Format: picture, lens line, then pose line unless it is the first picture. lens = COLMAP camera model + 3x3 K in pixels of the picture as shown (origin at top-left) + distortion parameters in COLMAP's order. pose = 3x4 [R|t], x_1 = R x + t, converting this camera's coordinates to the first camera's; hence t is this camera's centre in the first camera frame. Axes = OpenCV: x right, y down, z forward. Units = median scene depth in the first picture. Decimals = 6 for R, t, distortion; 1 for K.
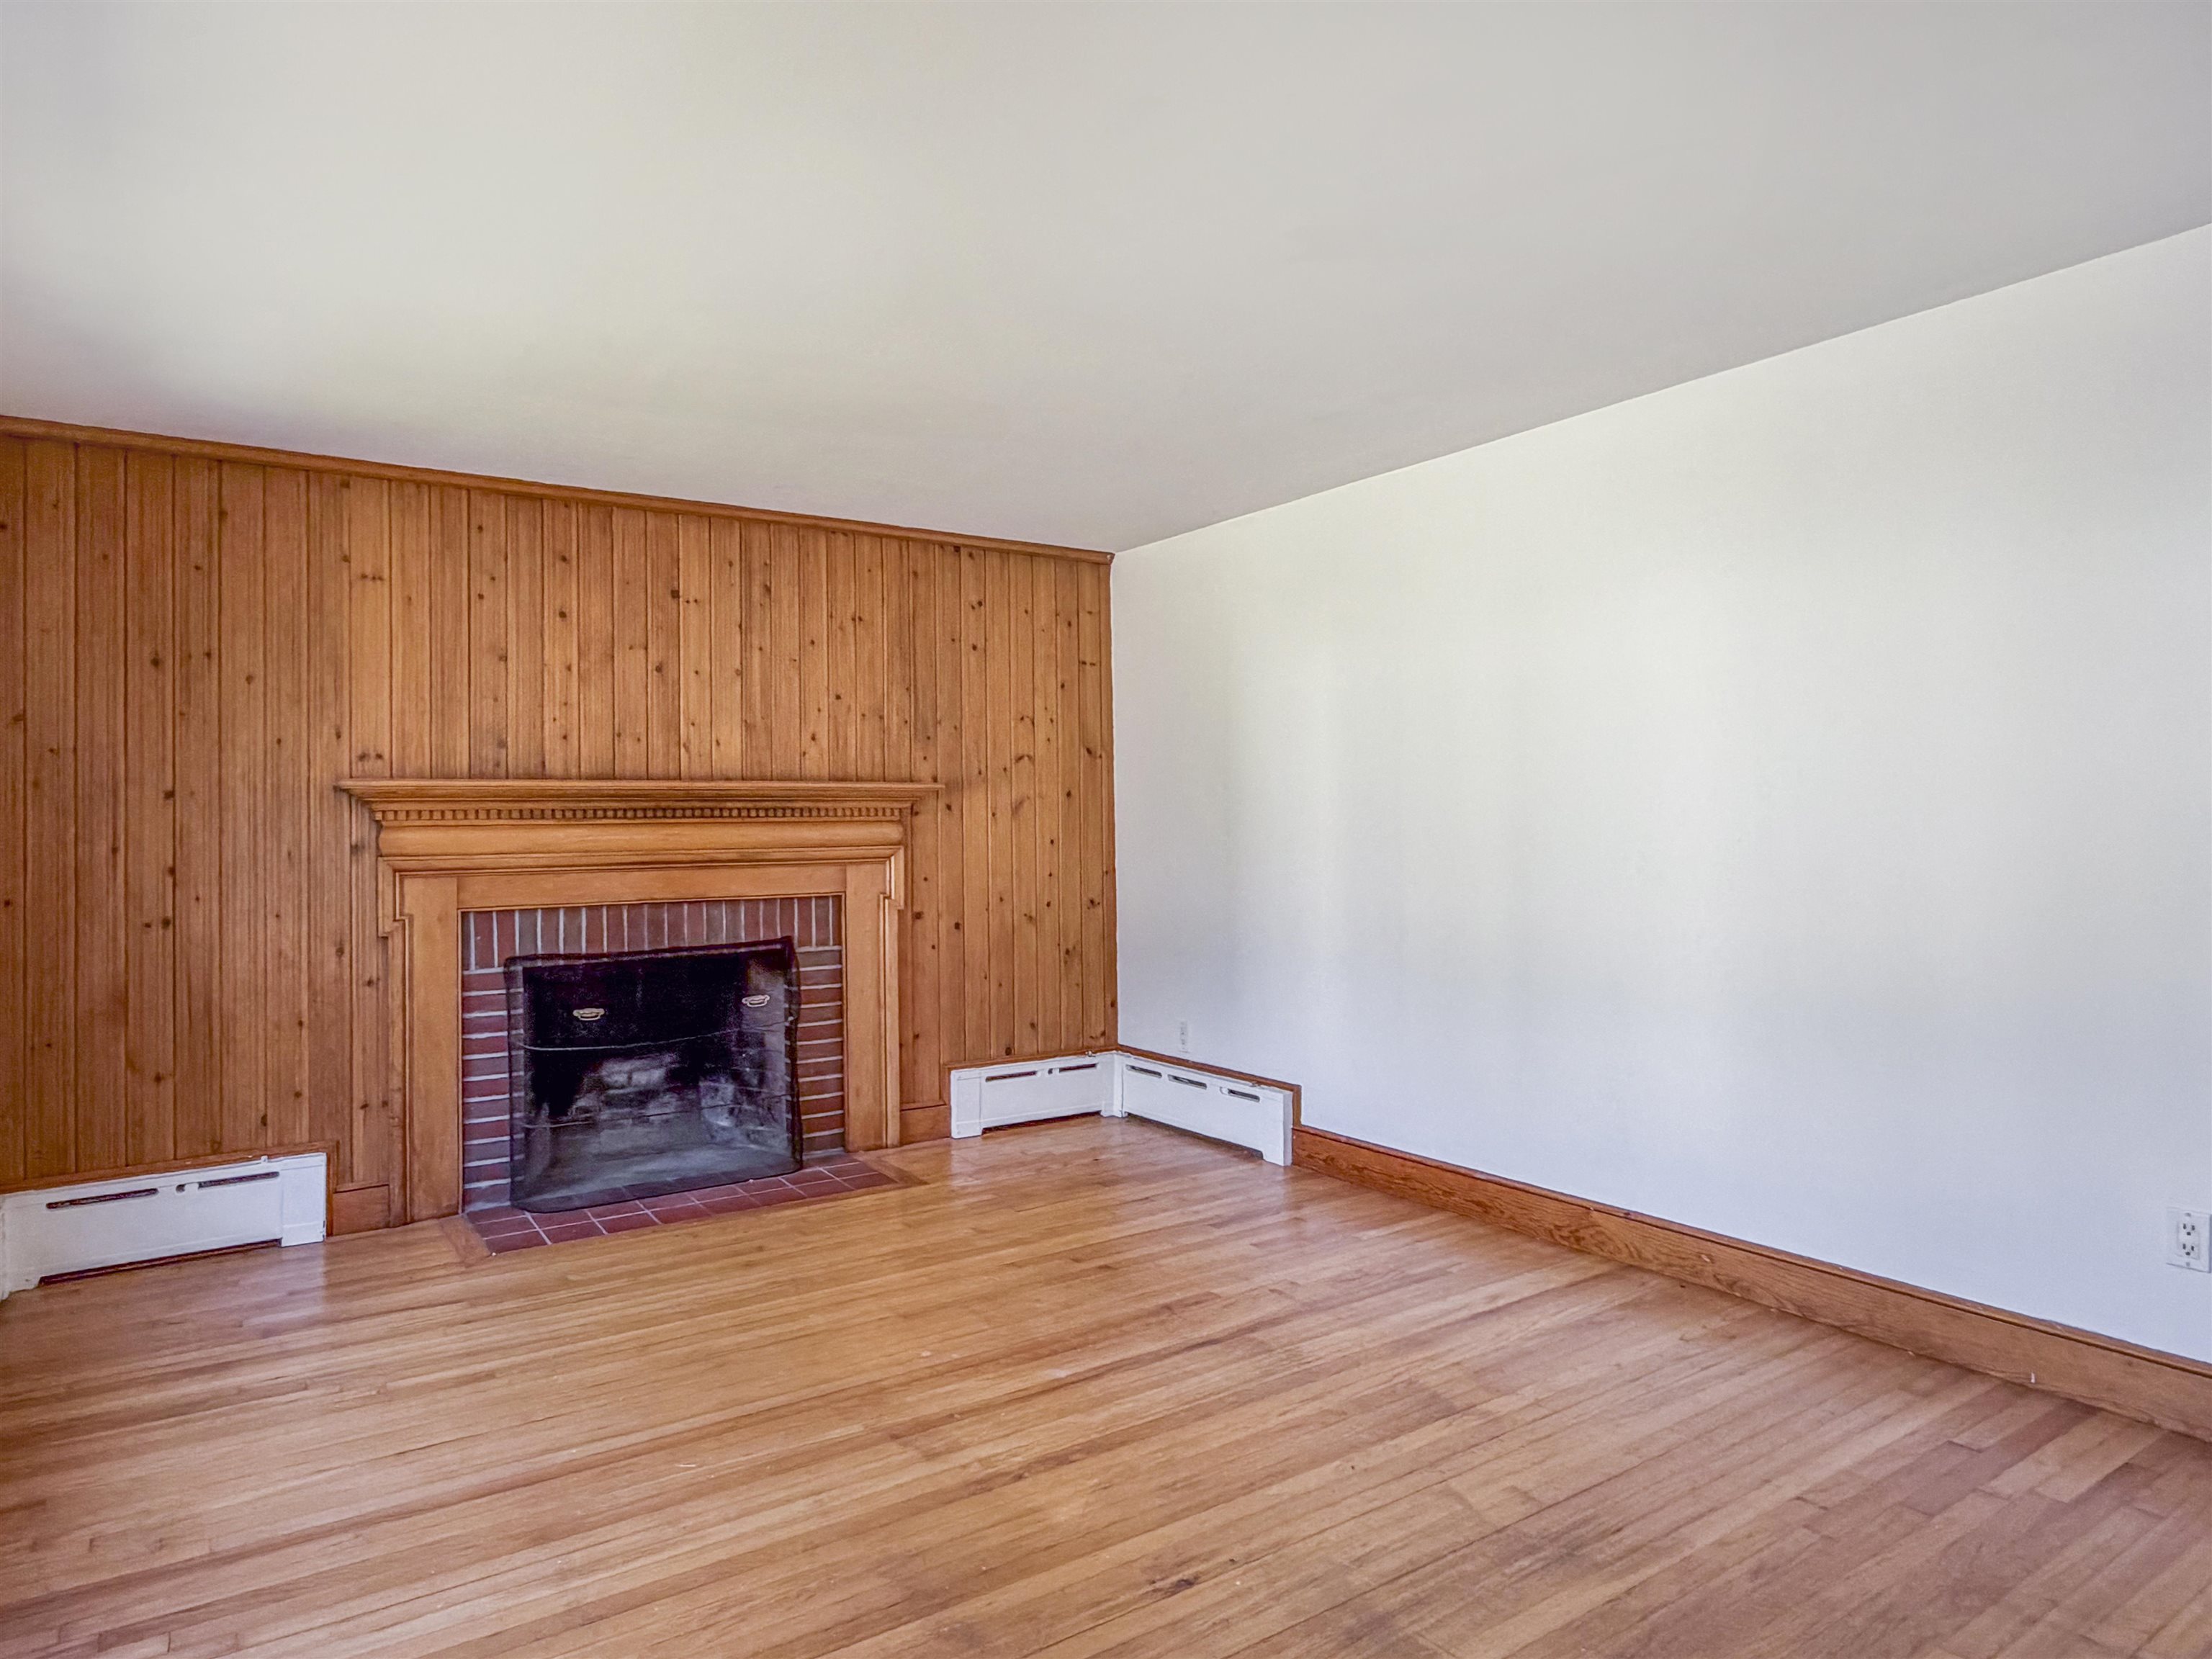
lens RADIAL K [[1361.0, 0, 1098.4], [0, 1361.0, 833.1], [0, 0, 1]] dist [0.000123, 0.001168]
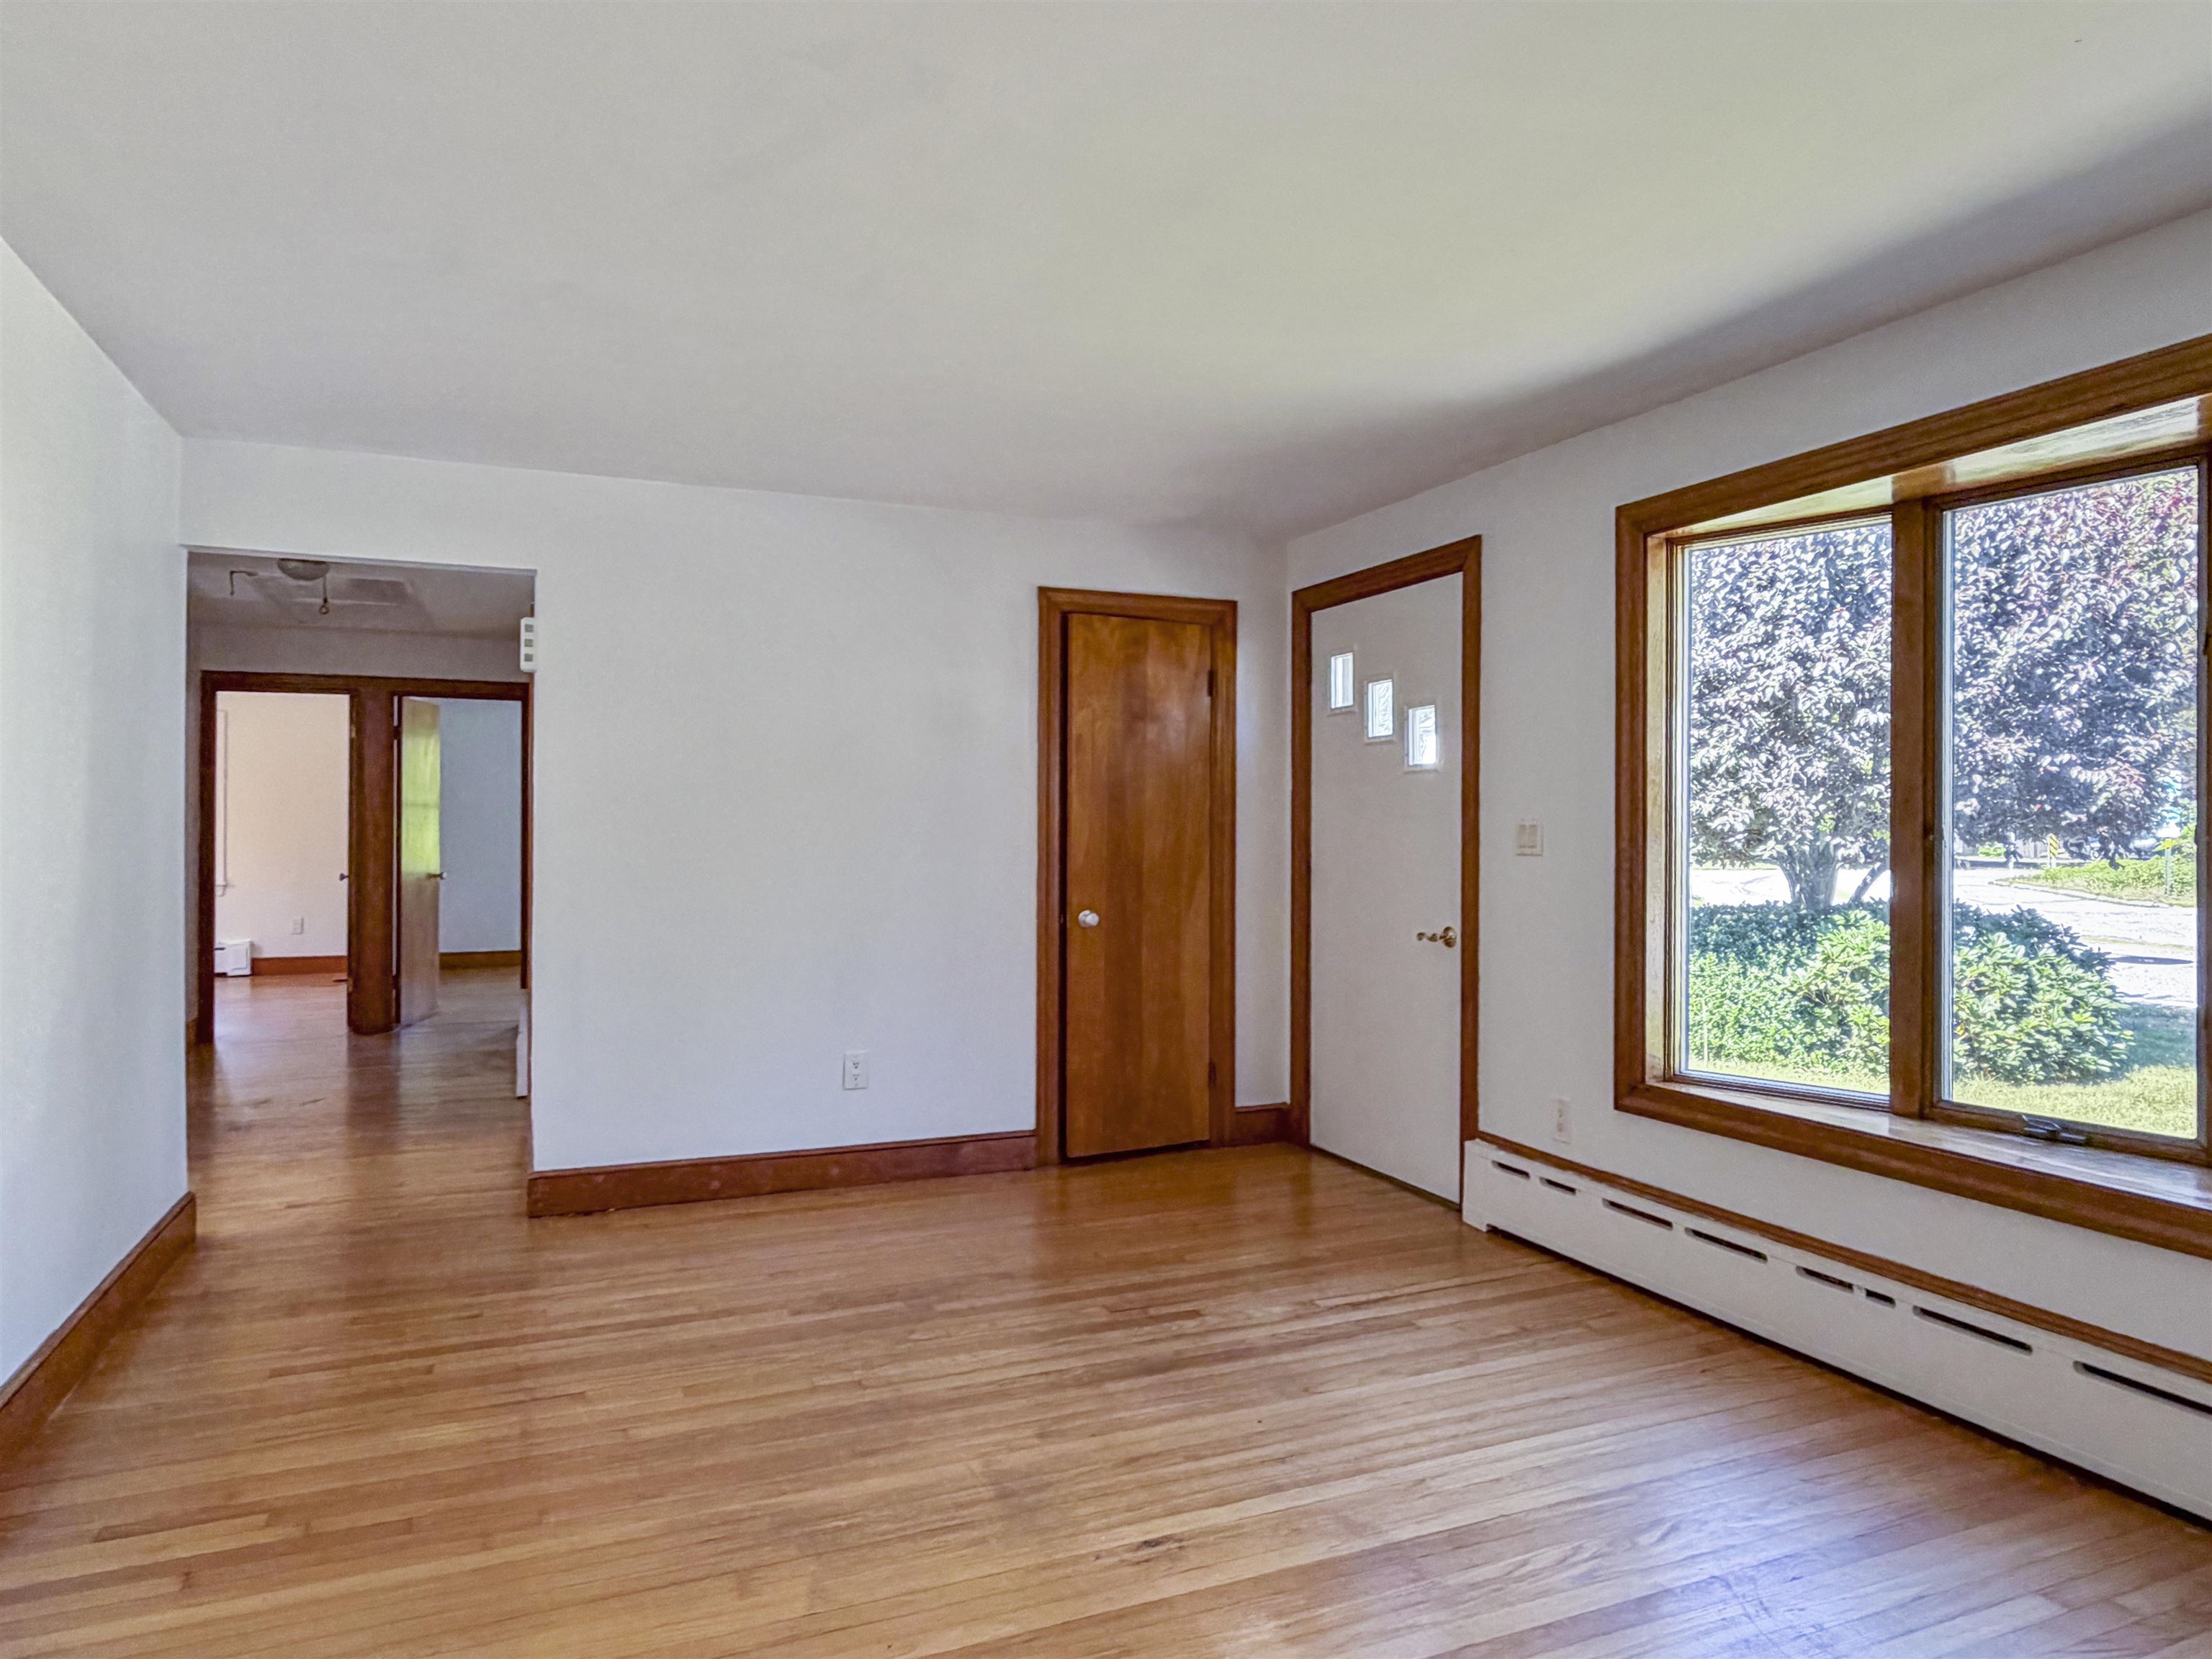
lens RADIAL K [[1361.0, 0, 1098.4], [0, 1361.0, 833.1], [0, 0, 1]] dist [0.000123, 0.001168]
pose [[-0.981892, 0.010277, 0.189162, -0.047640], [0.012369, 0.999875, 0.009883, -0.009265], [-0.189036, 0.012044, -0.981896, 0.942054]]
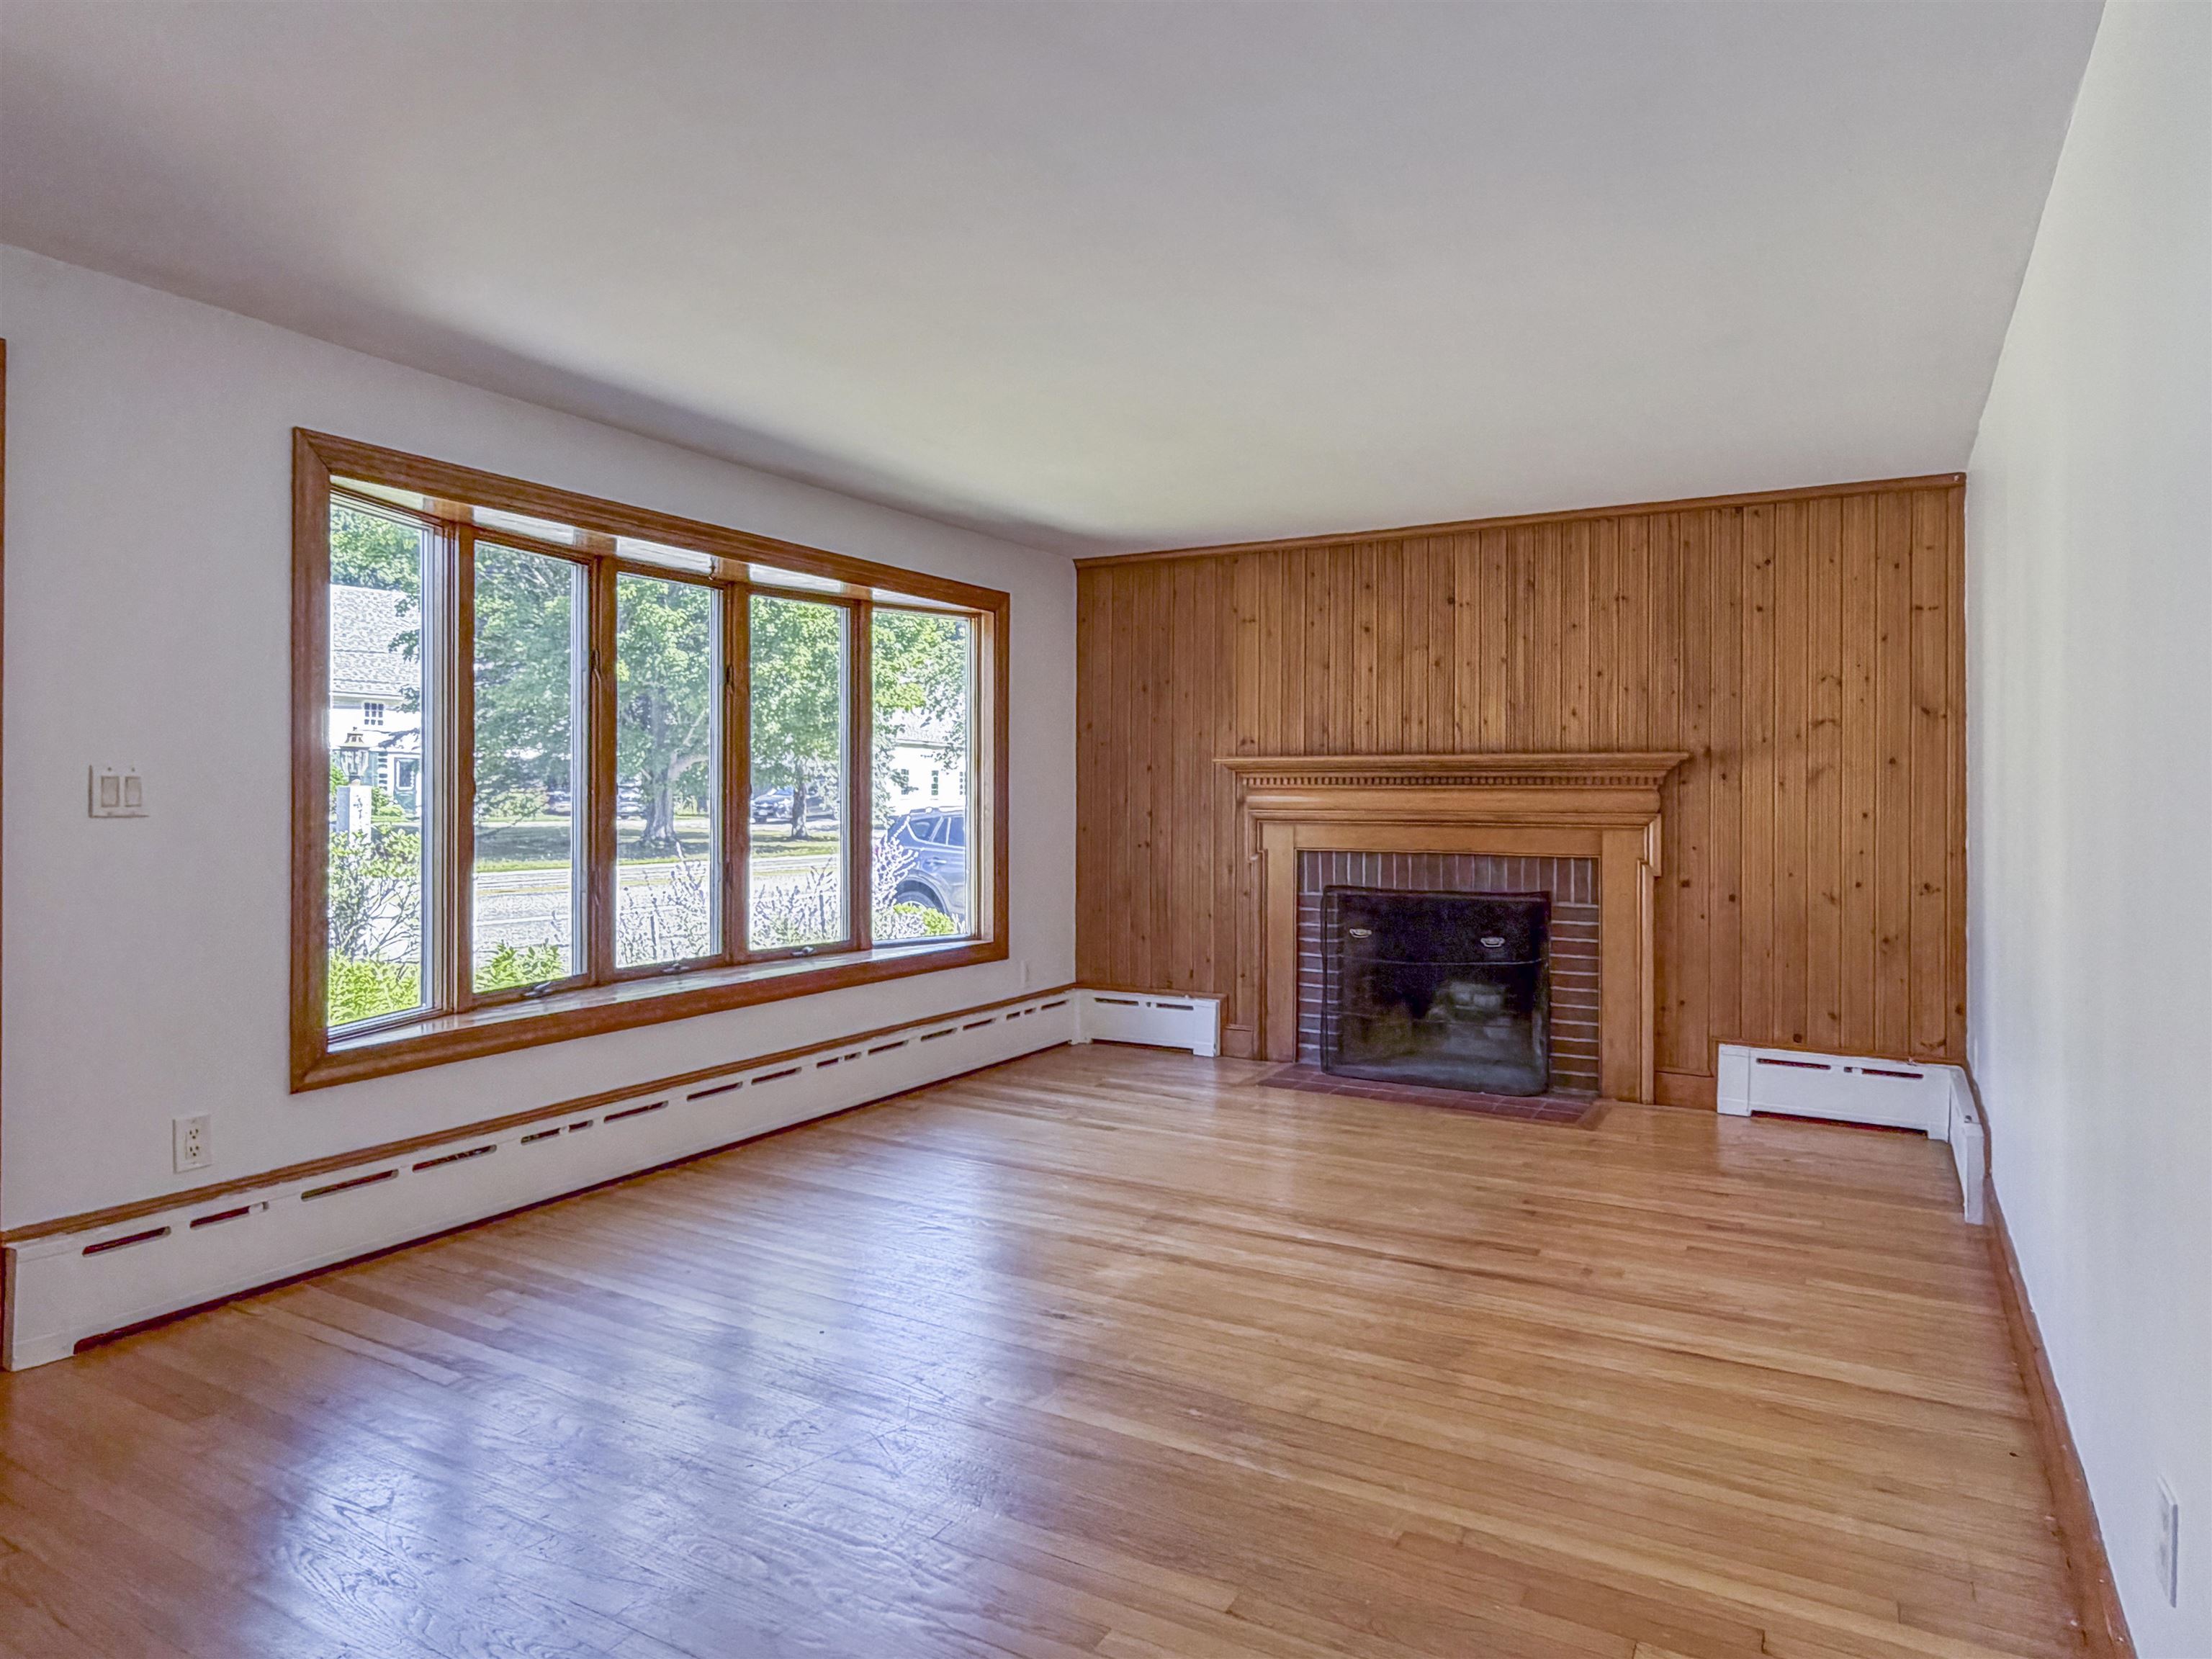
lens RADIAL K [[1327.7, 0, 1097.4], [0, 1327.7, 835.9], [0, 0, 1]] dist [0.002048, 0.001599]
pose [[0.433275, 0.043362, -0.900218, 0.610136], [-0.016504, 0.999056, 0.040180, -0.007867], [0.901110, -0.002552, 0.433582, 0.194206]]
